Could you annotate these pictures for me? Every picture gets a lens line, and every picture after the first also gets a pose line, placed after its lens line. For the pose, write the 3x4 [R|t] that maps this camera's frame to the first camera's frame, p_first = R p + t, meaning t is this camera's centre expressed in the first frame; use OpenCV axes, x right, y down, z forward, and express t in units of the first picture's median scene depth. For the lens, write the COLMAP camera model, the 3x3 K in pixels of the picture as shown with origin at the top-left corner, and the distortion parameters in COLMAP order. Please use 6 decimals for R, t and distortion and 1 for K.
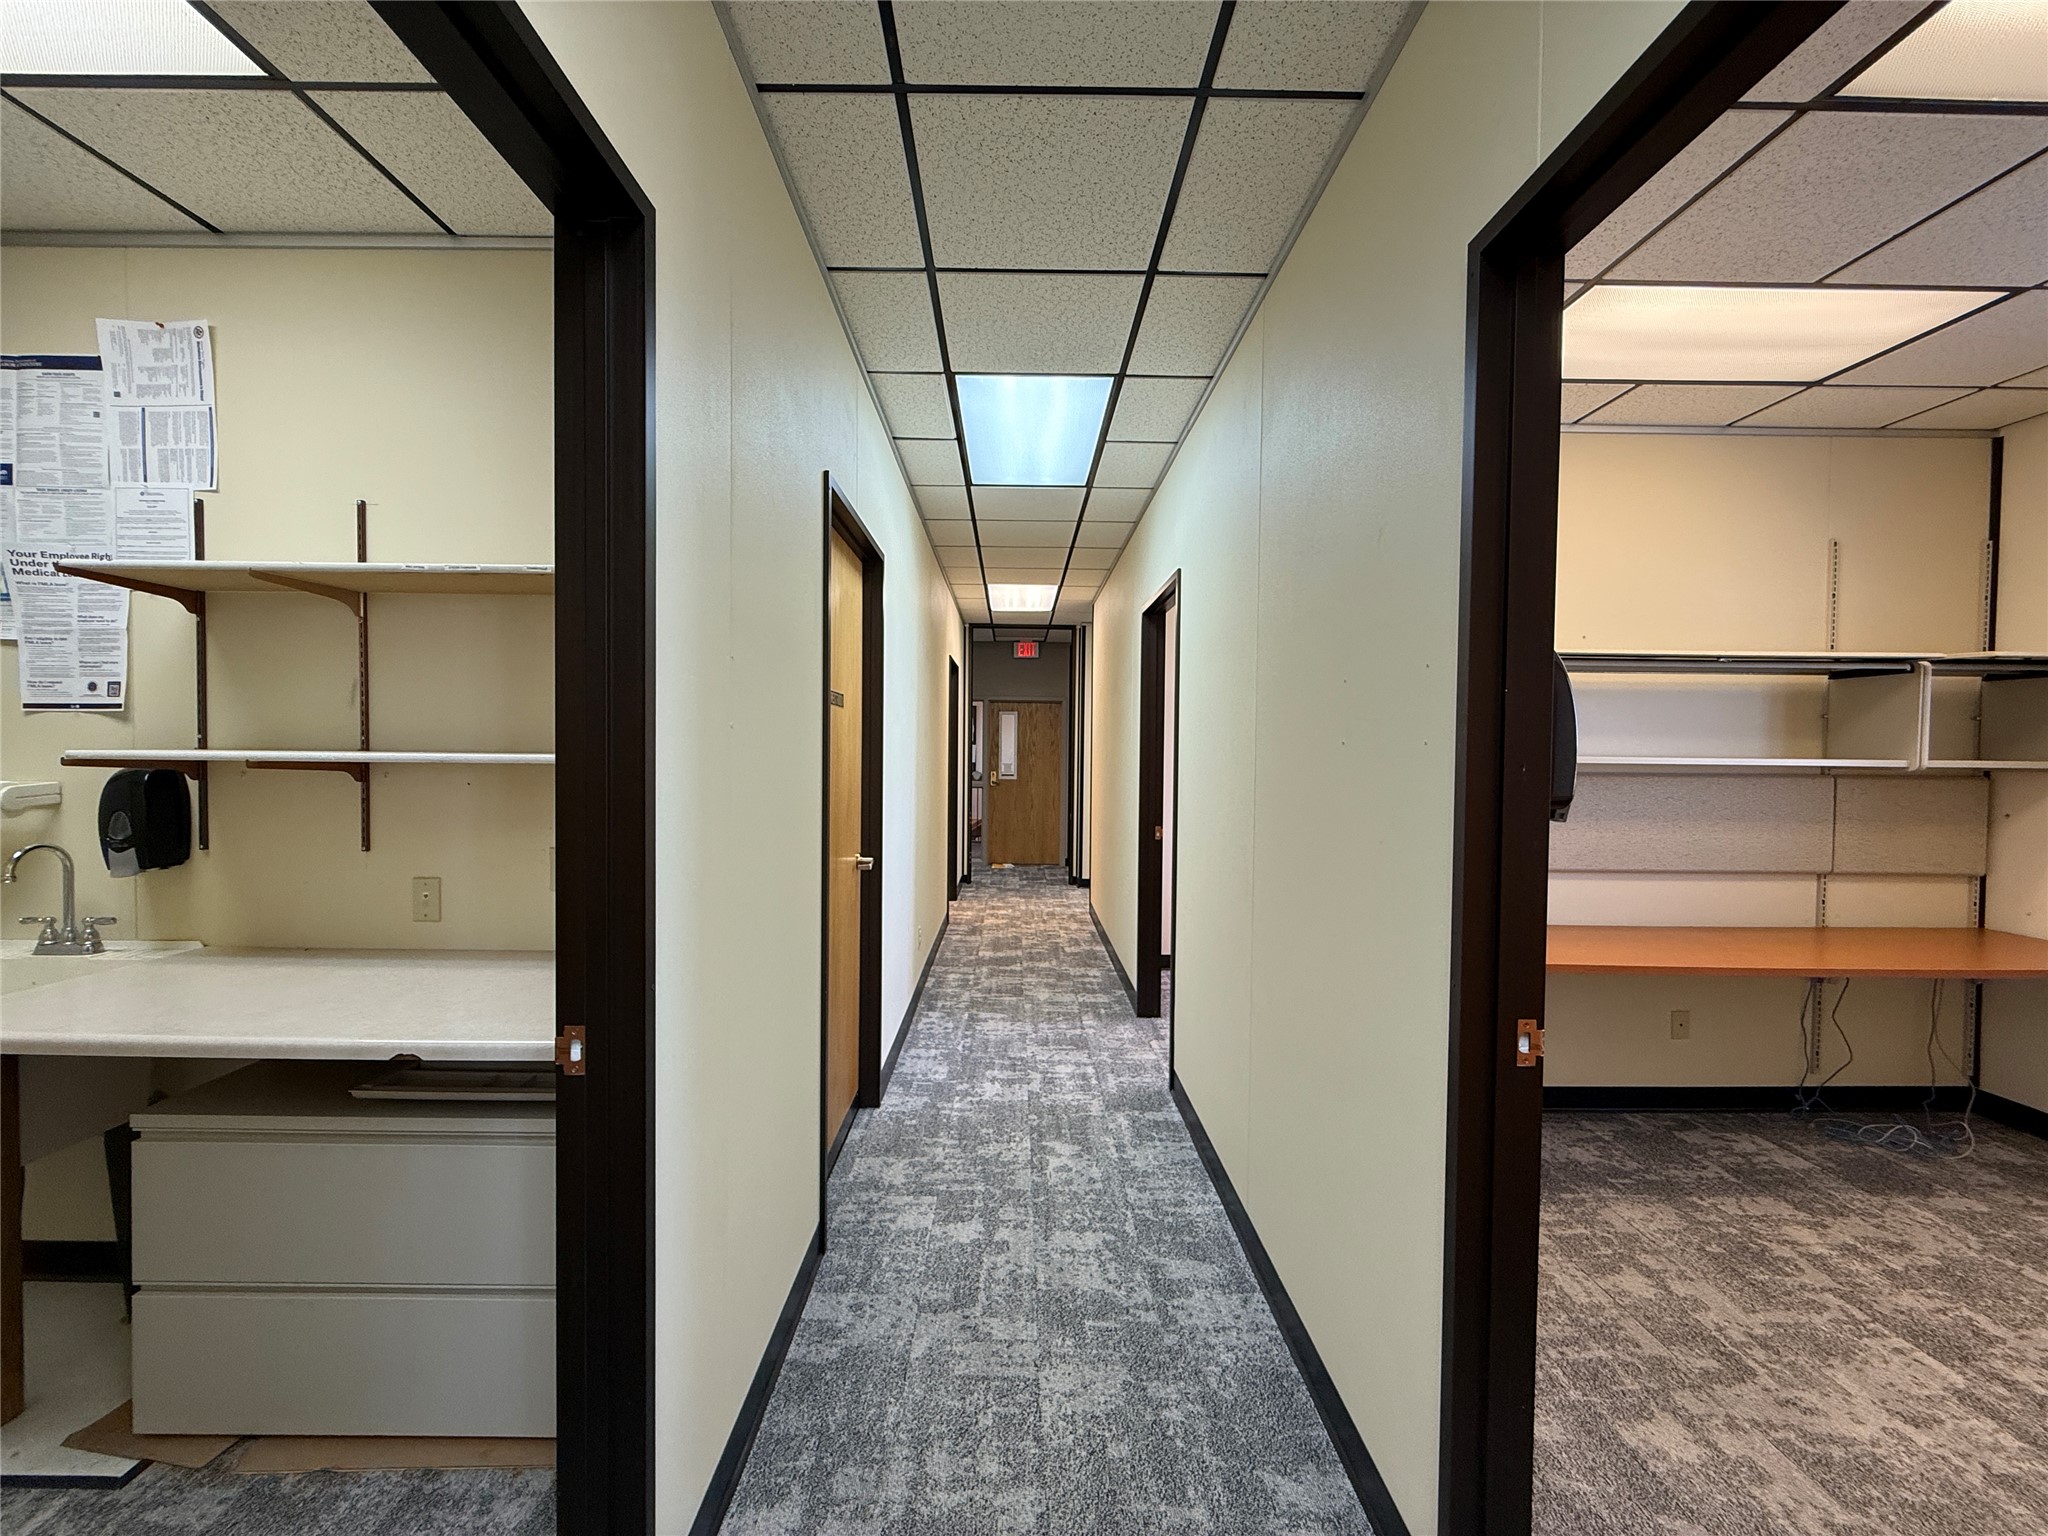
lens RADIAL K [[813.8, 0, 1026.3], [0, 813.8, 771.0], [0, 0, 1]] dist [0.004558, -0.000456]
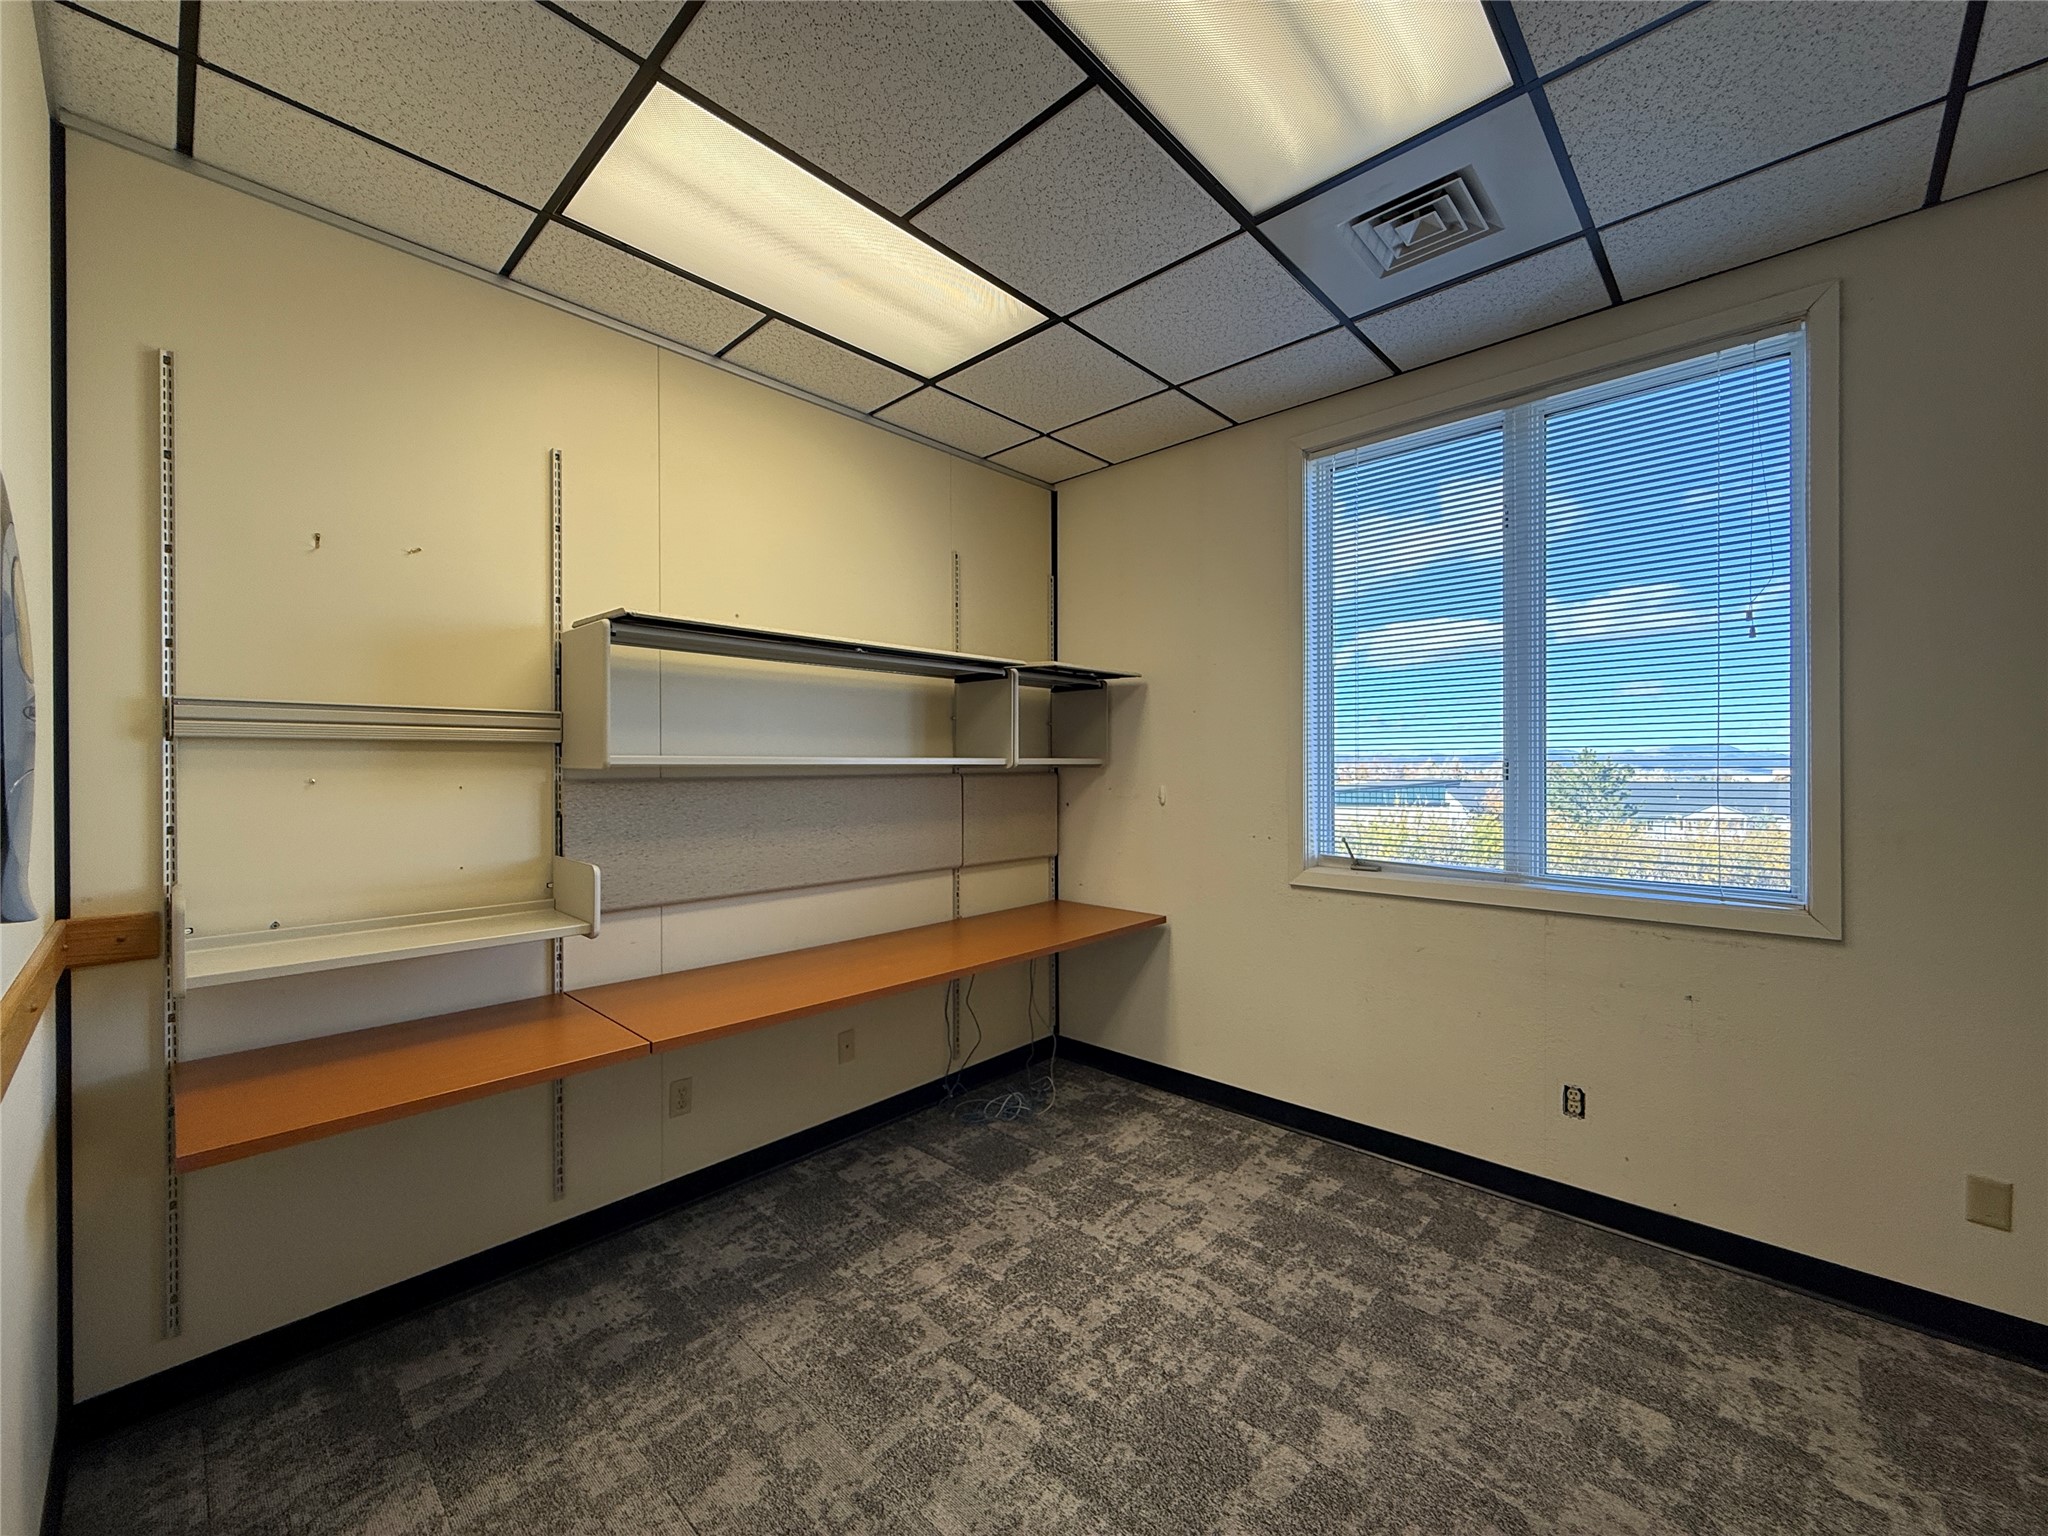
lens RADIAL K [[813.8, 0, 1020.6], [0, 813.8, 757.4], [0, 0, 1]] dist [0.004558, -0.000456]
pose [[0.693526, -0.004799, 0.720415, 0.328445], [0.025437, 0.999517, -0.017830, 0.005662], [-0.719982, 0.030691, 0.693314, 0.248329]]
